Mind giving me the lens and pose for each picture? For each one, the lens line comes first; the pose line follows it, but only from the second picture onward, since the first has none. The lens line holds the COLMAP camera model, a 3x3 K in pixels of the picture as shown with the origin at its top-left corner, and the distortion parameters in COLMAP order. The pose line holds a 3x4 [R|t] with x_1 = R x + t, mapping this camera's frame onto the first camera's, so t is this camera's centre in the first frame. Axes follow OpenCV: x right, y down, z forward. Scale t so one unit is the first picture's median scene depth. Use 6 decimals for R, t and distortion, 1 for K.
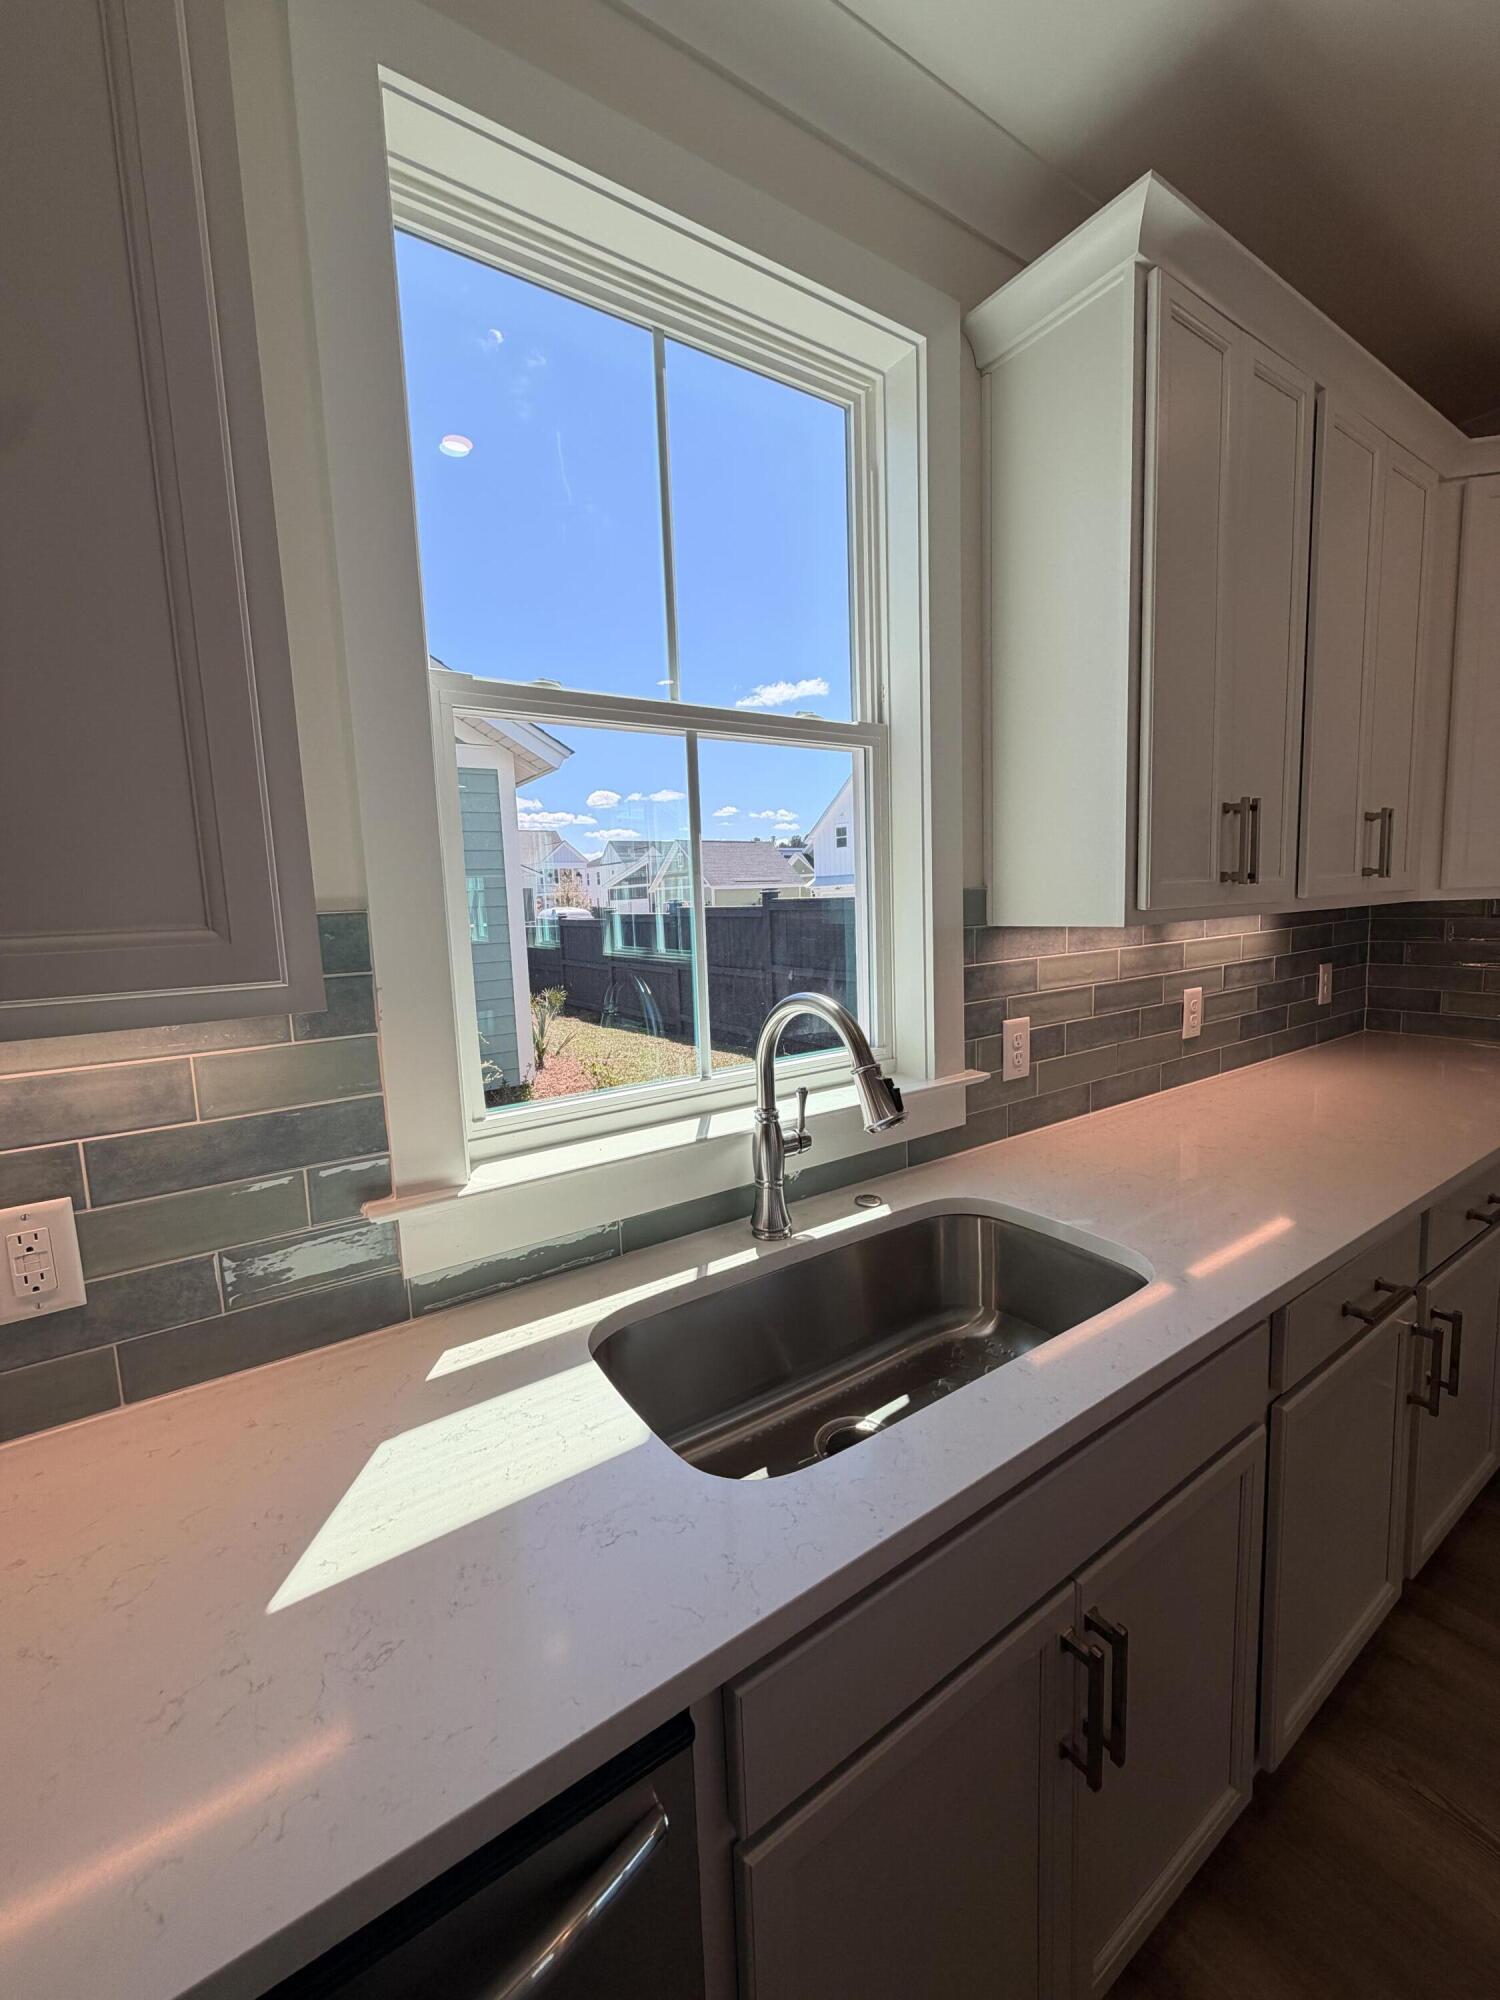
lens RADIAL K [[799.5, 0, 738.6], [0, 799.5, 985.0], [0, 0, 1]] dist [-0.001039, 0.000275]
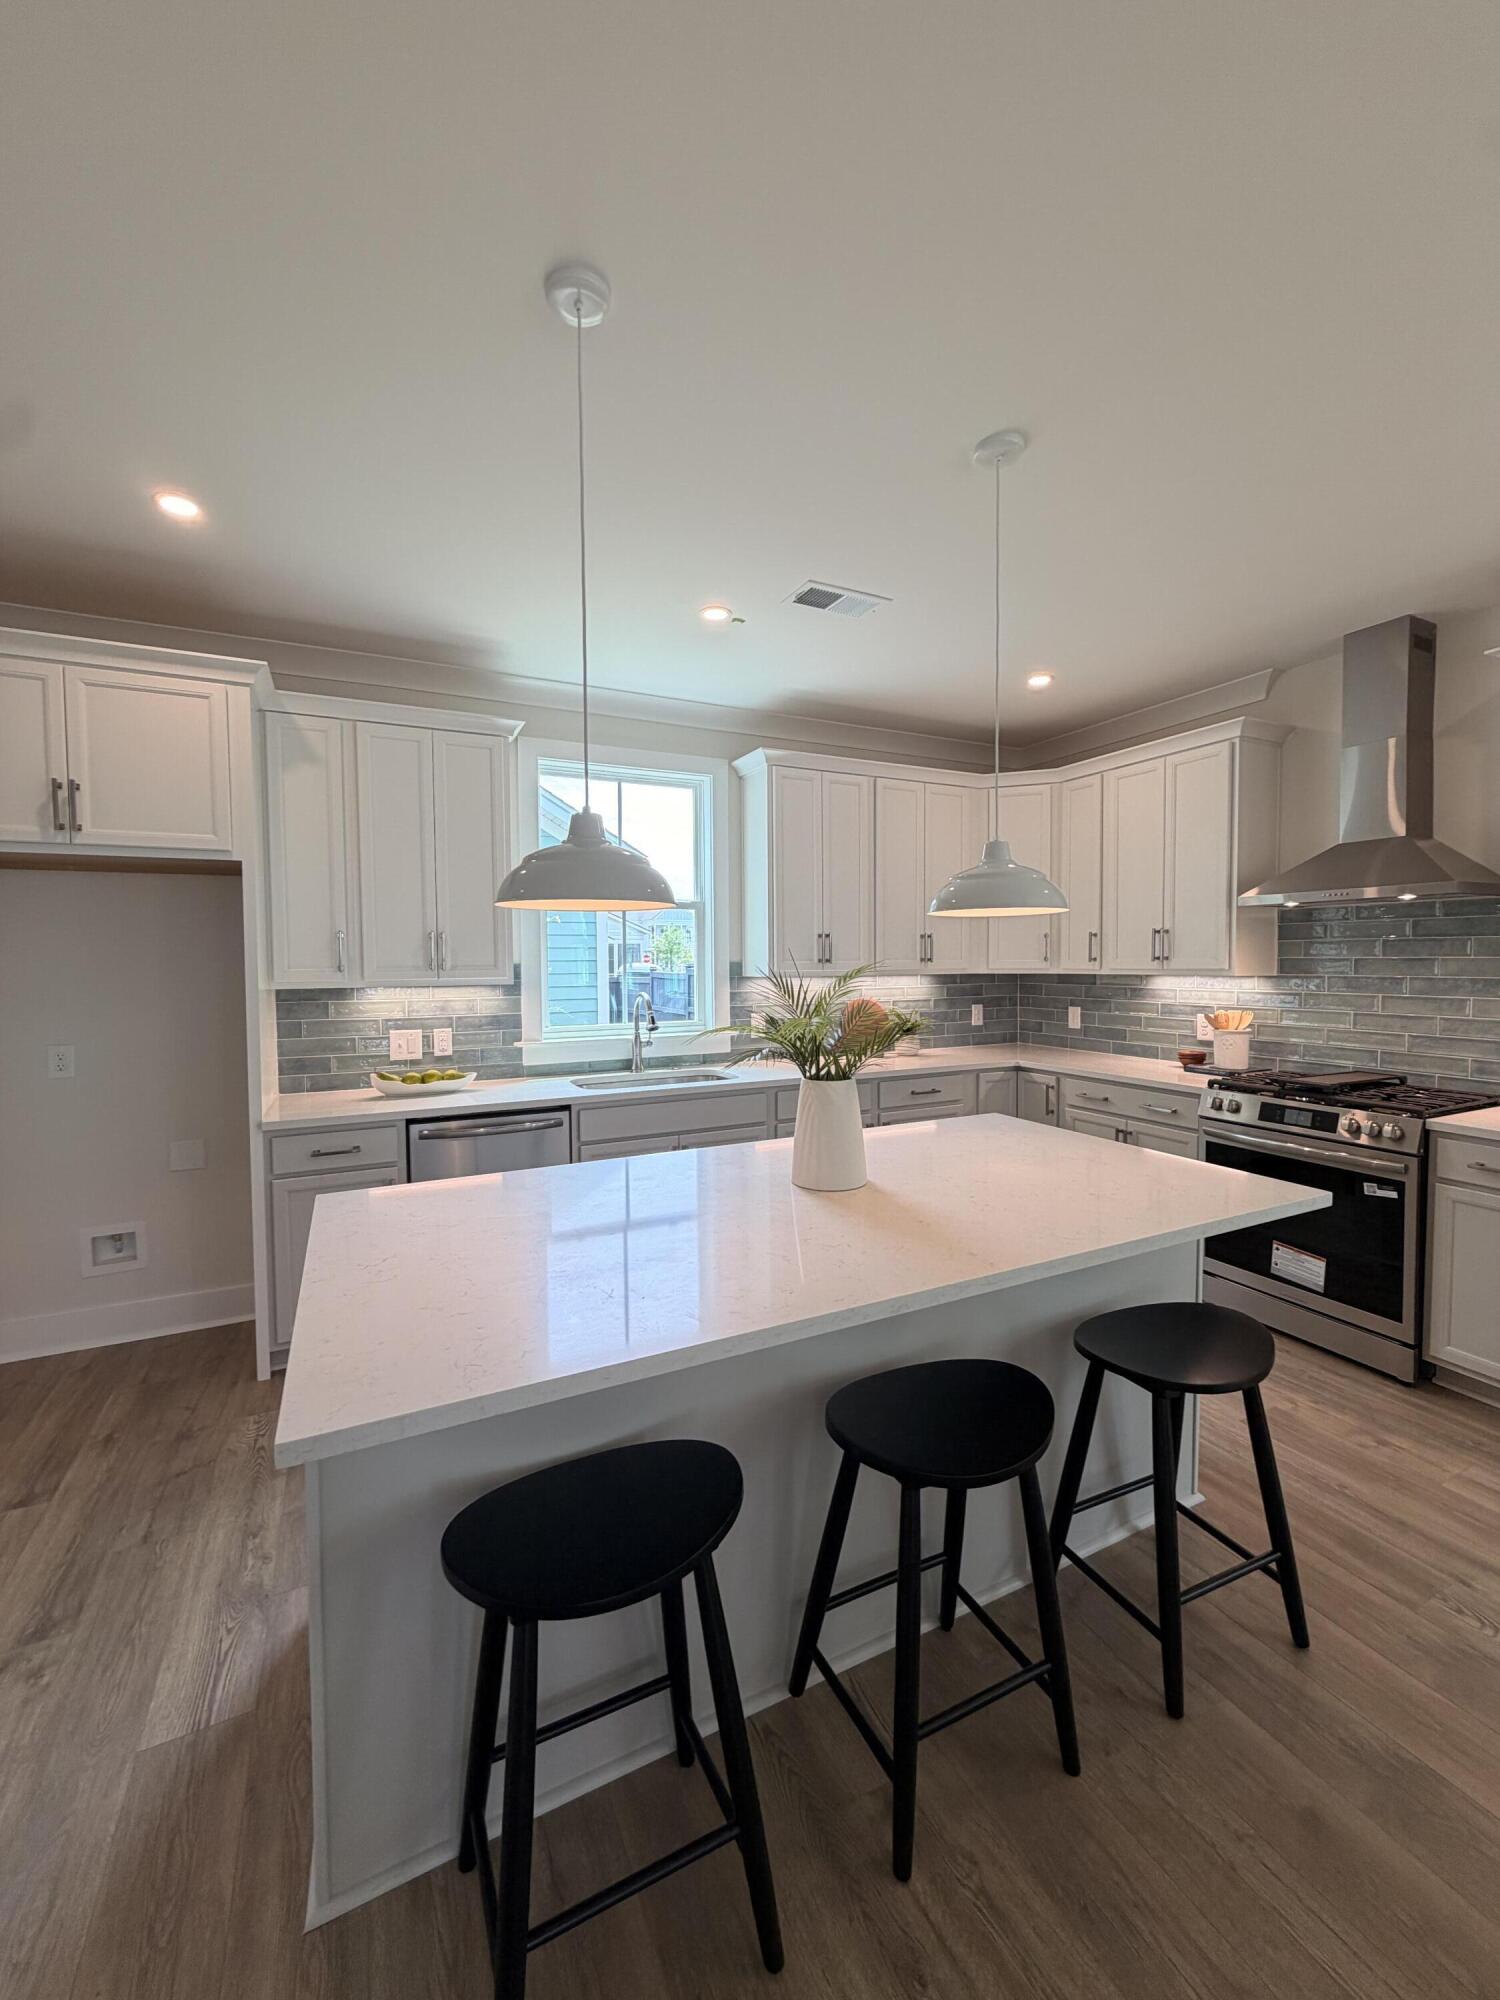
lens RADIAL K [[799.5, 0, 746.5], [0, 799.5, 993.7], [0, 0, 1]] dist [-0.001039, 0.000275]
pose [[0.989978, 0.038976, -0.135738, 0.671063], [-0.046922, 0.997337, -0.055834, 0.126471], [0.133201, 0.061644, 0.989170, -1.557512]]
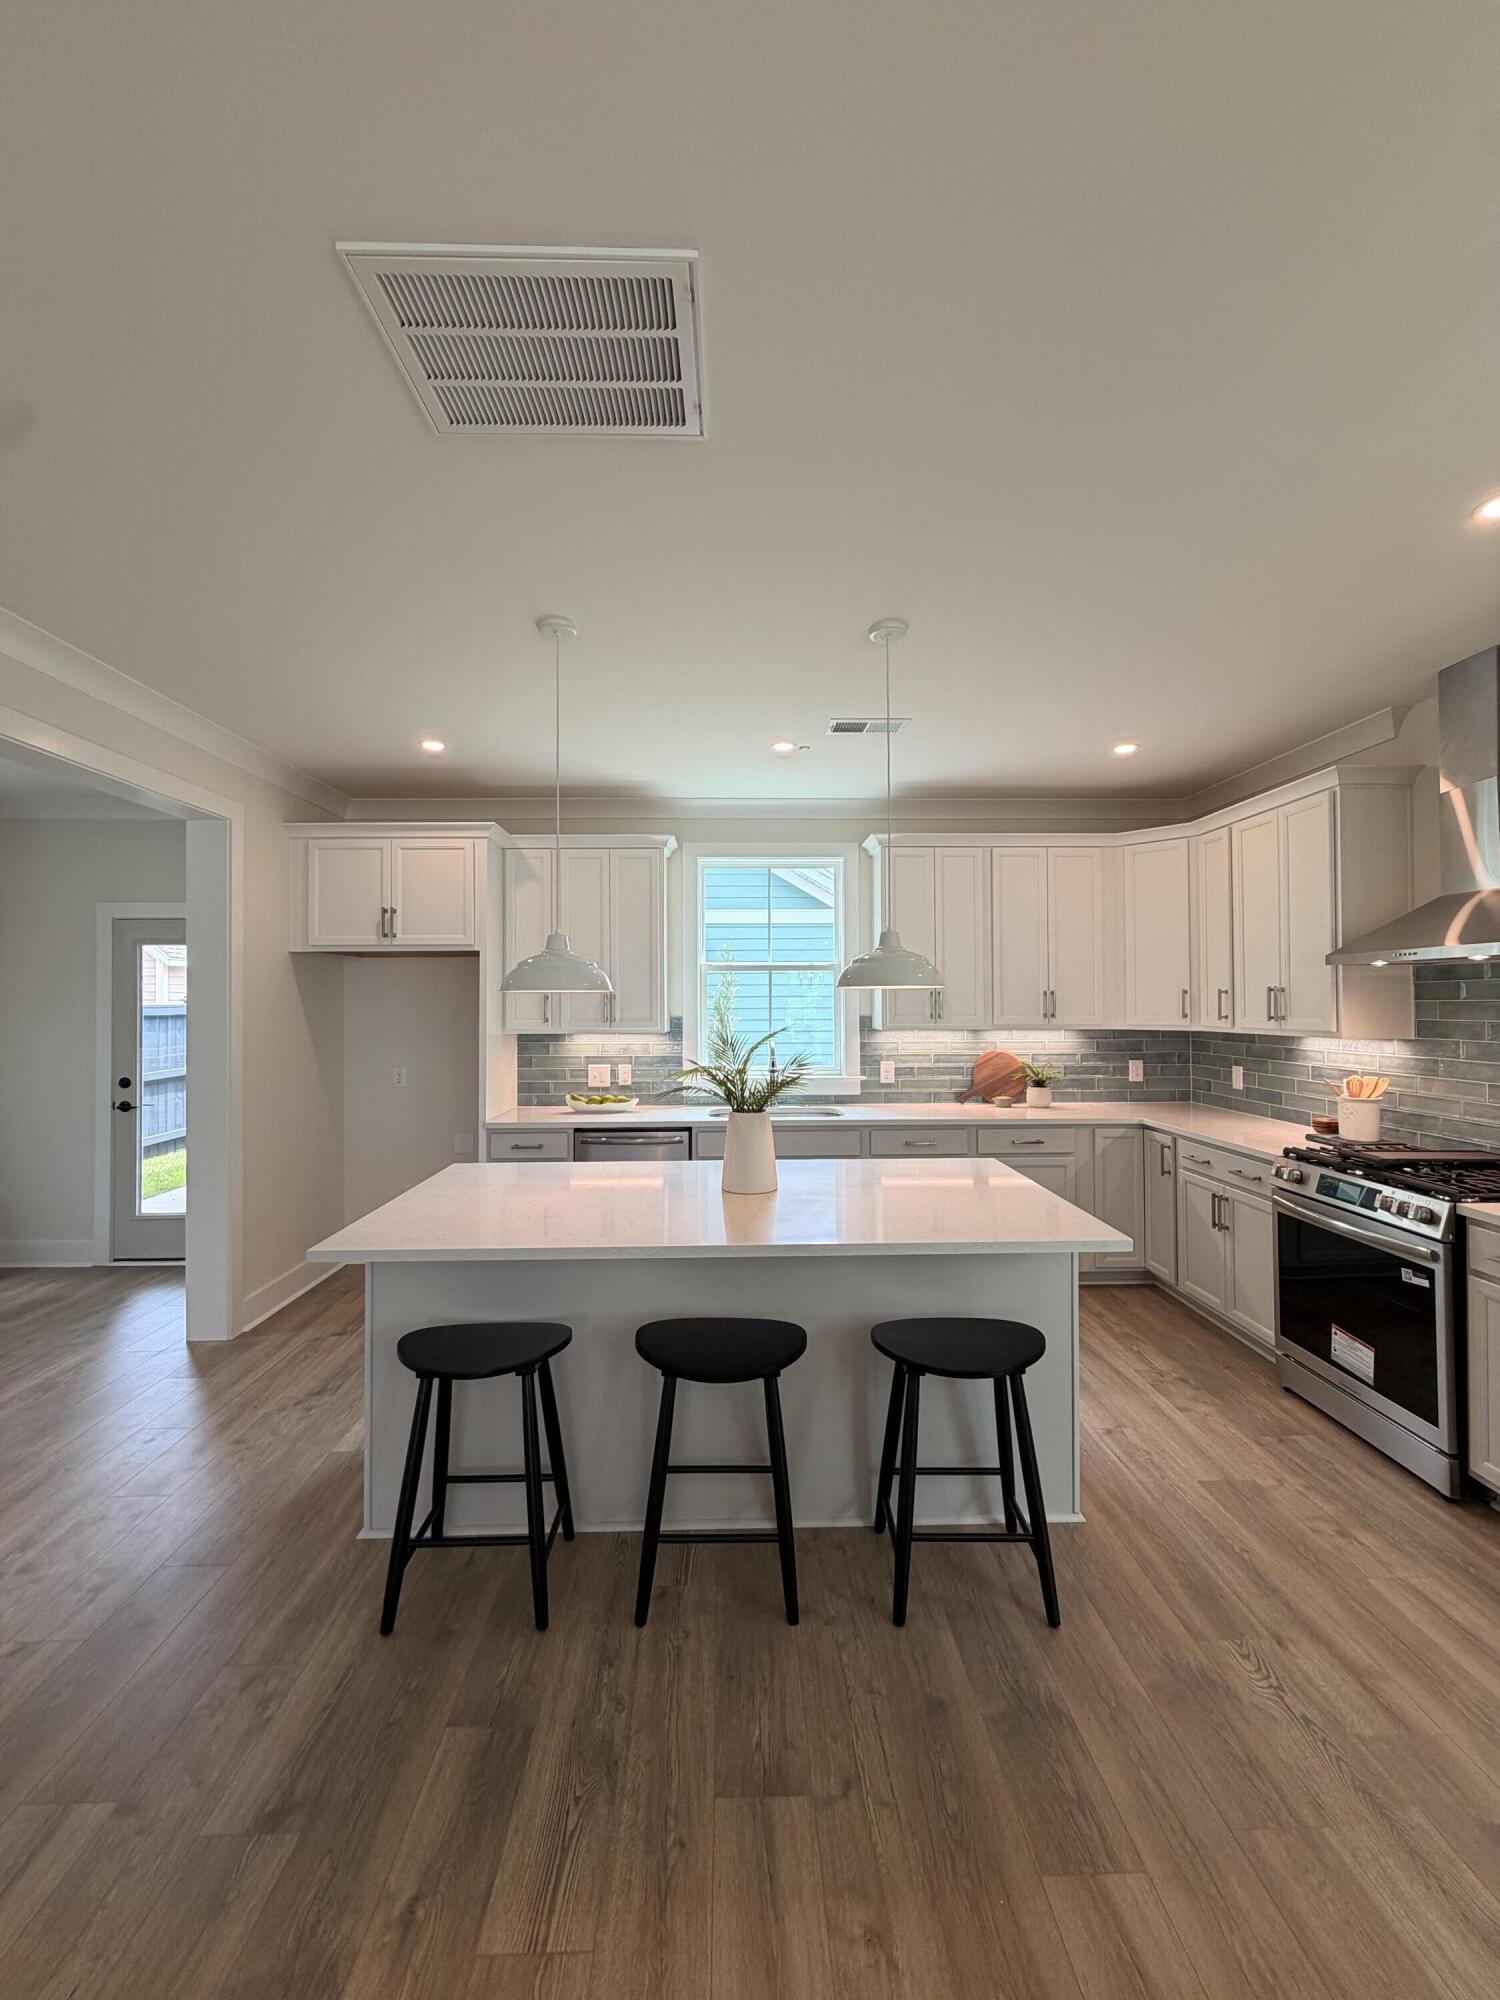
lens RADIAL K [[799.5, 0, 743.6], [0, 799.5, 993.9], [0, 0, 1]] dist [-0.001039, 0.000275]
pose [[0.839727, 0.030788, -0.542136, 1.499347], [-0.086397, 0.993248, -0.077415, 0.069736], [0.536092, 0.111847, 0.836717, -1.743553]]
